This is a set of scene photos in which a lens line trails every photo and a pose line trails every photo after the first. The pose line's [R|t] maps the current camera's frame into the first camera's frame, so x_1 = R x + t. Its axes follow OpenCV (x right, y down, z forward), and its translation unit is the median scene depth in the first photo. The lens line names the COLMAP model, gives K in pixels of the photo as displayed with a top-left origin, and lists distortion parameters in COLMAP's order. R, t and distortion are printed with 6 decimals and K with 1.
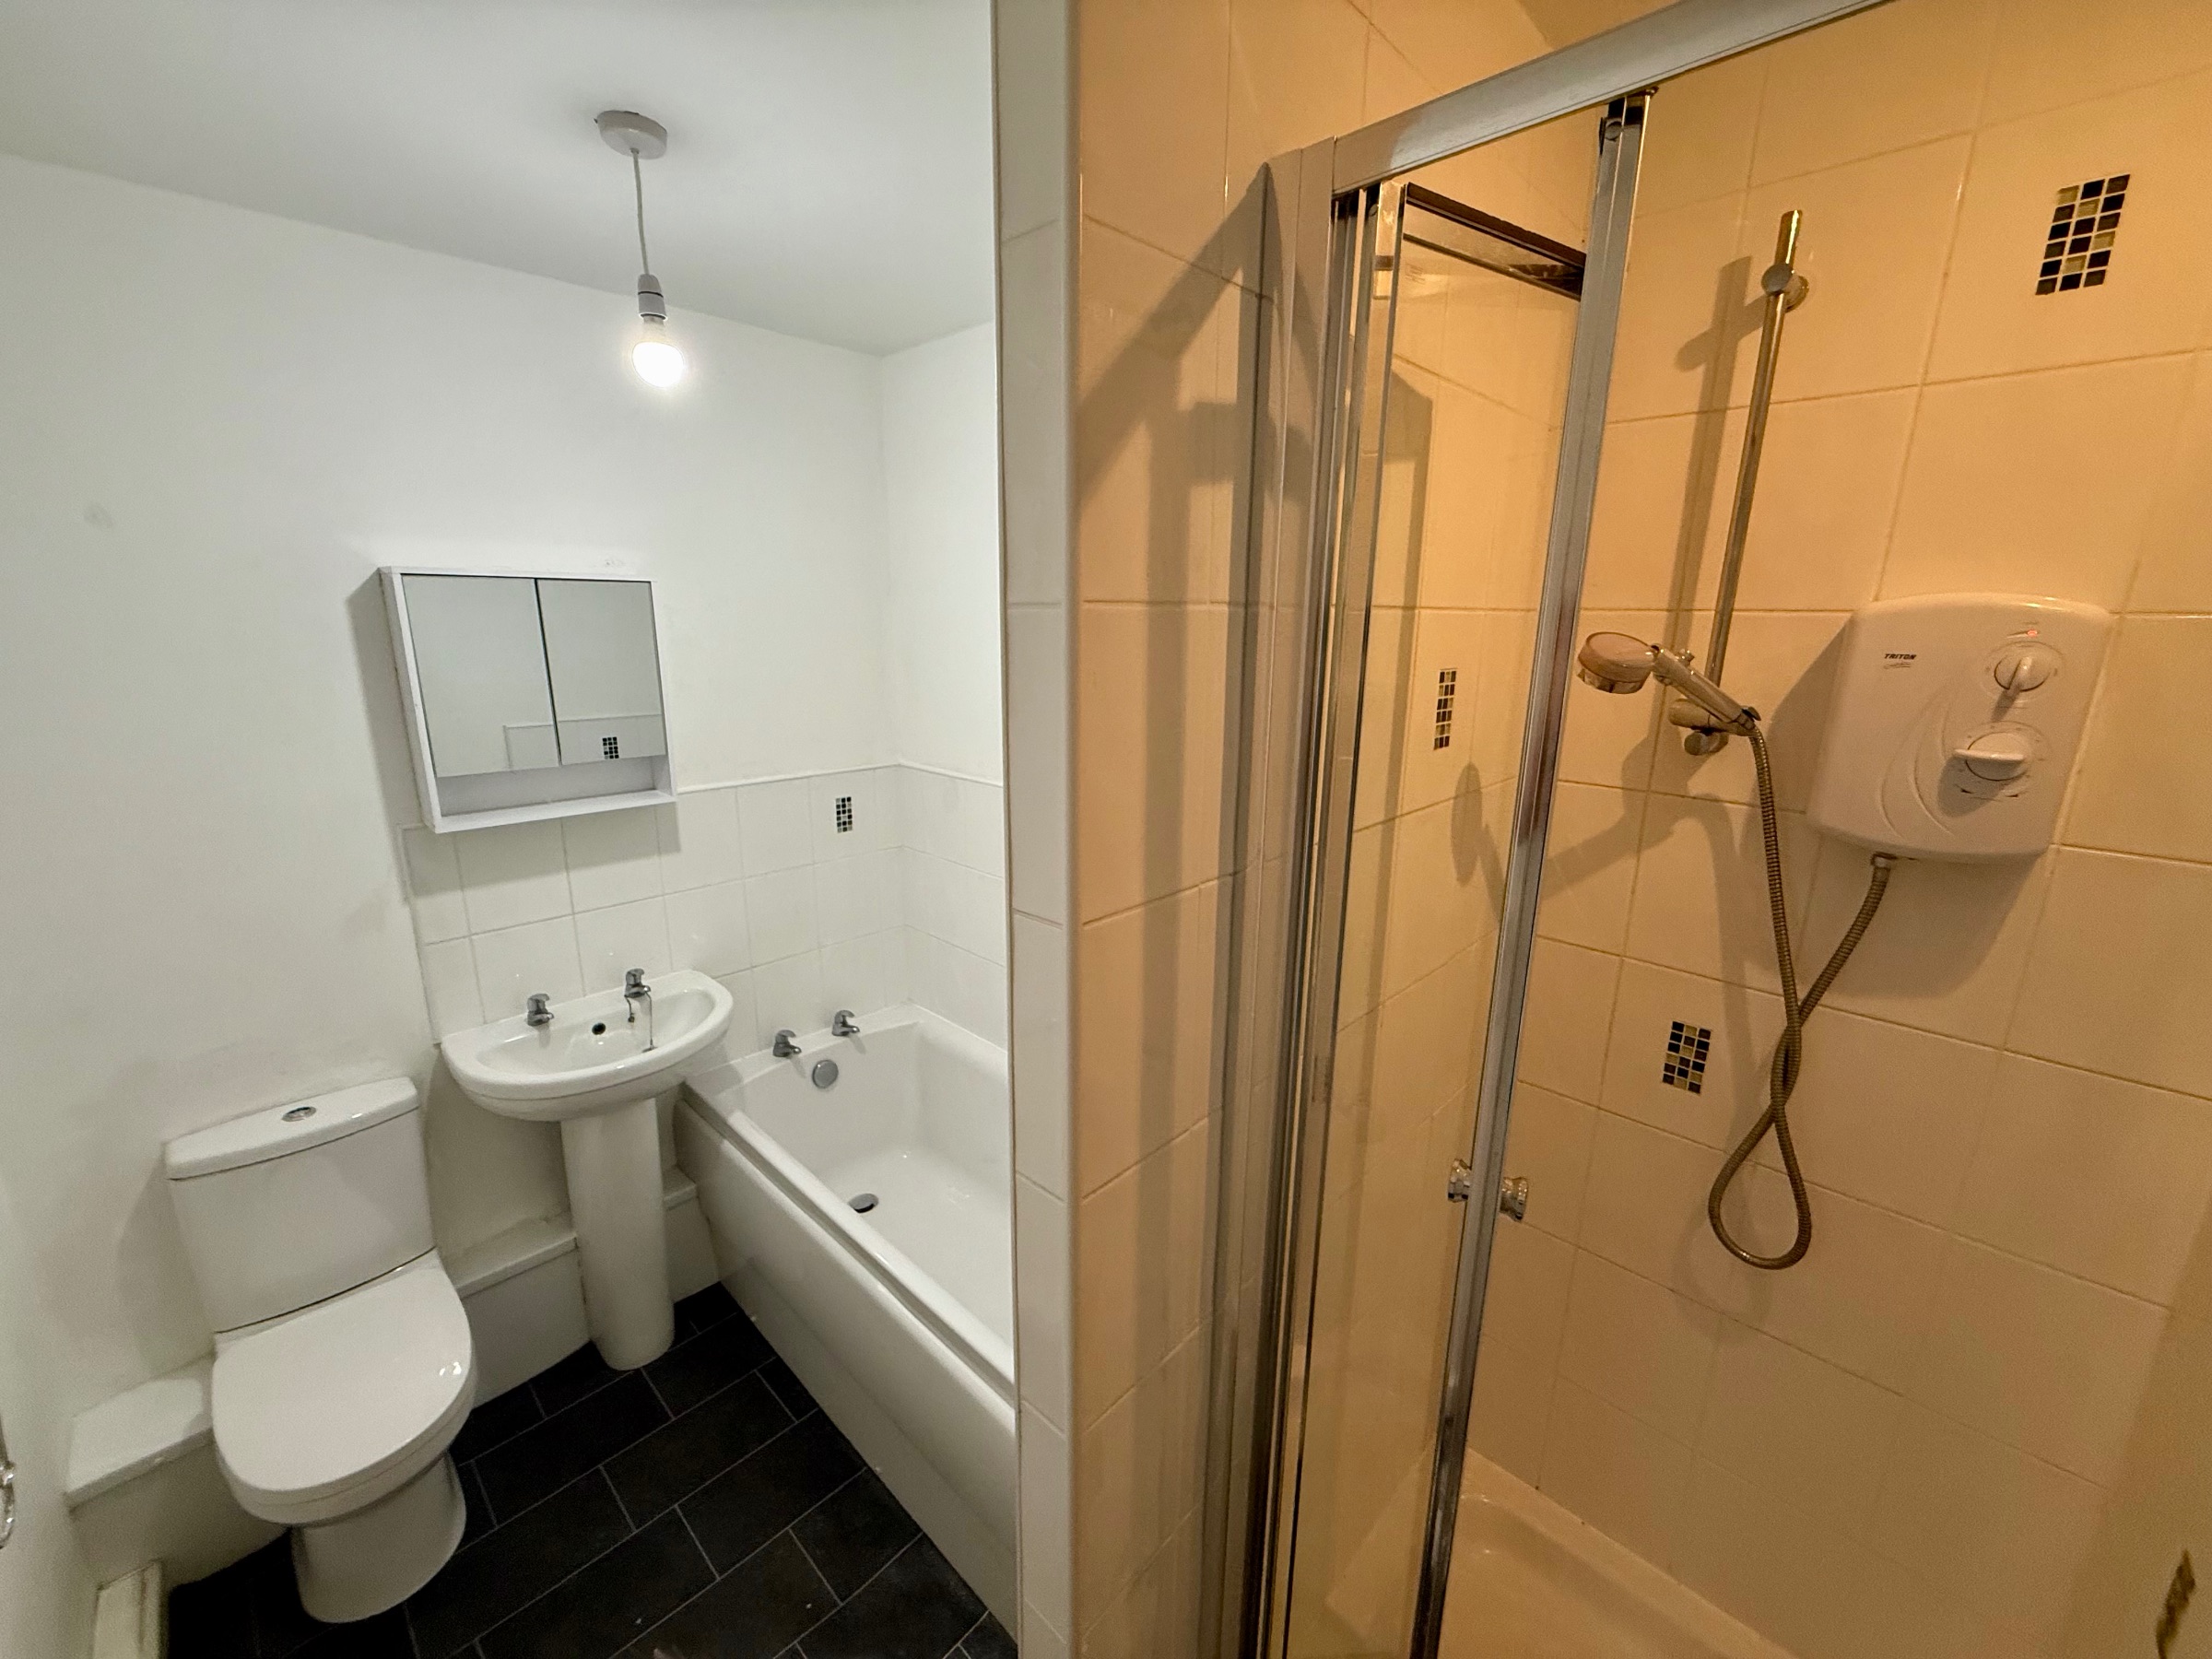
lens RADIAL K [[882.1, 0, 1103.9], [0, 882.1, 826.8], [0, 0, 1]] dist [-0.000102, 0.000065]
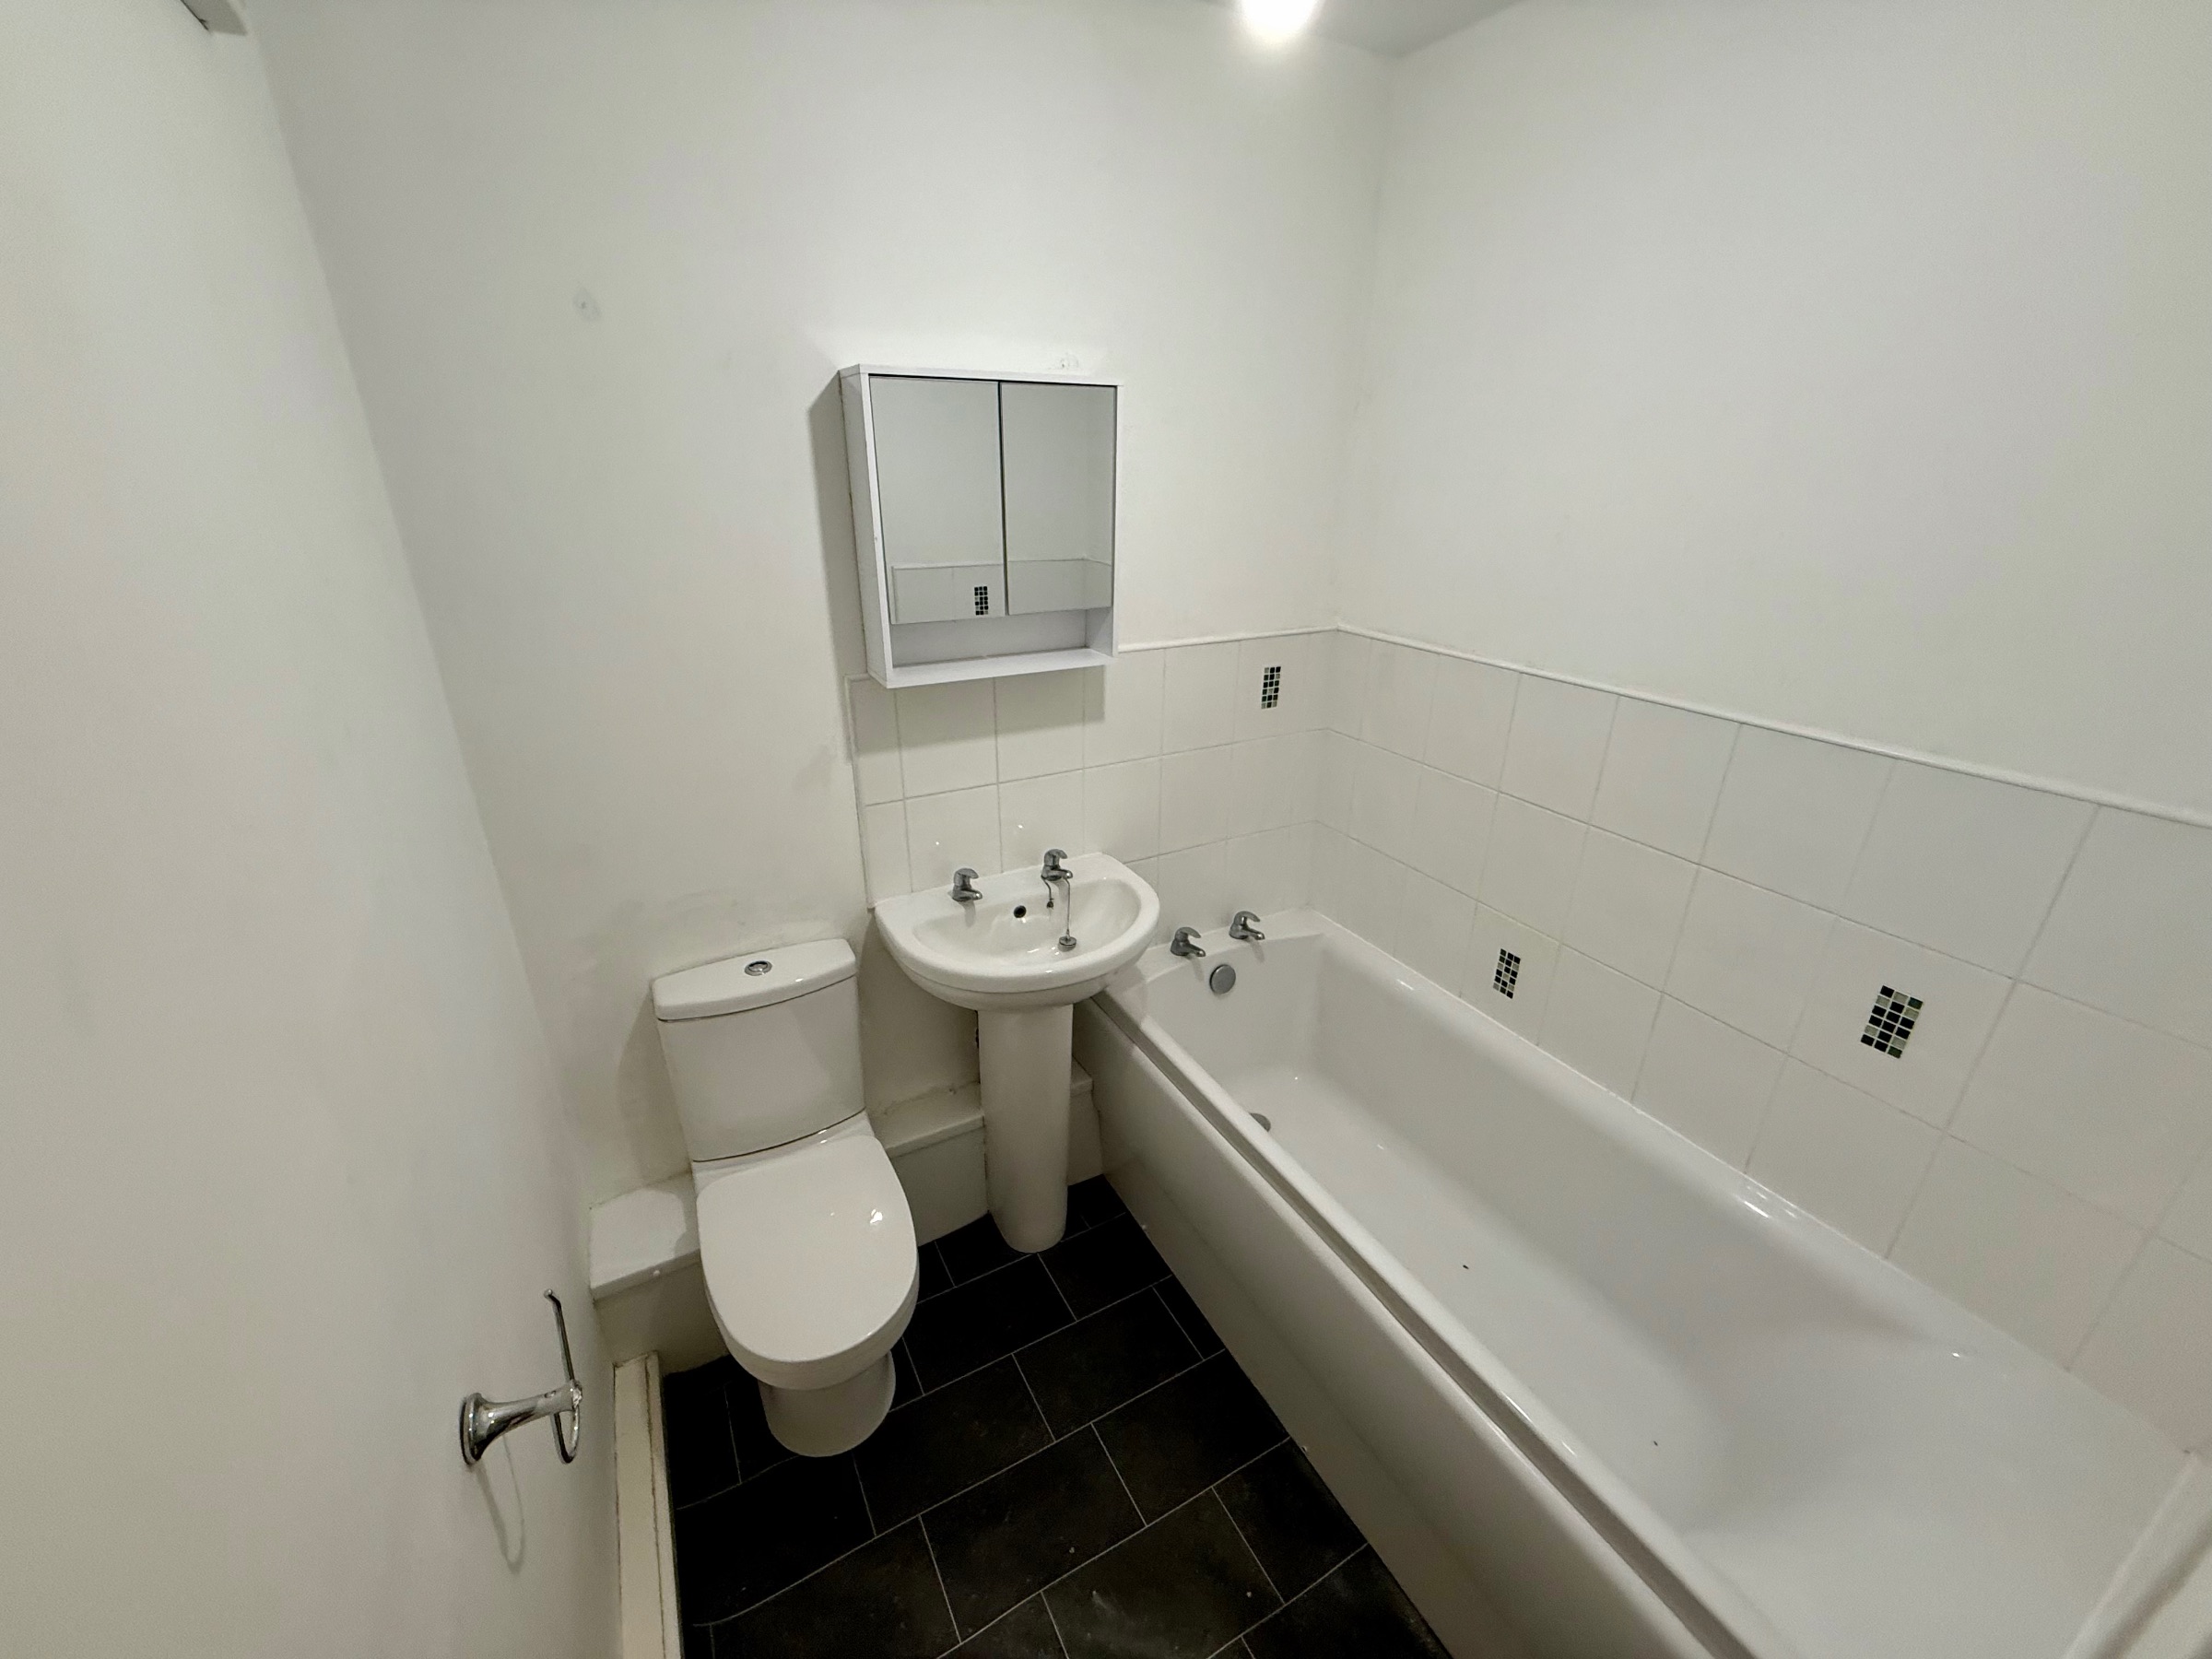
lens RADIAL K [[882.1, 0, 1103.9], [0, 882.1, 826.8], [0, 0, 1]] dist [-0.000102, 0.000065]
pose [[0.954552, 0.111022, -0.276596, -0.260140], [-0.066452, 0.983950, 0.165612, -0.015386], [0.290543, -0.139705, 0.946608, 0.182865]]
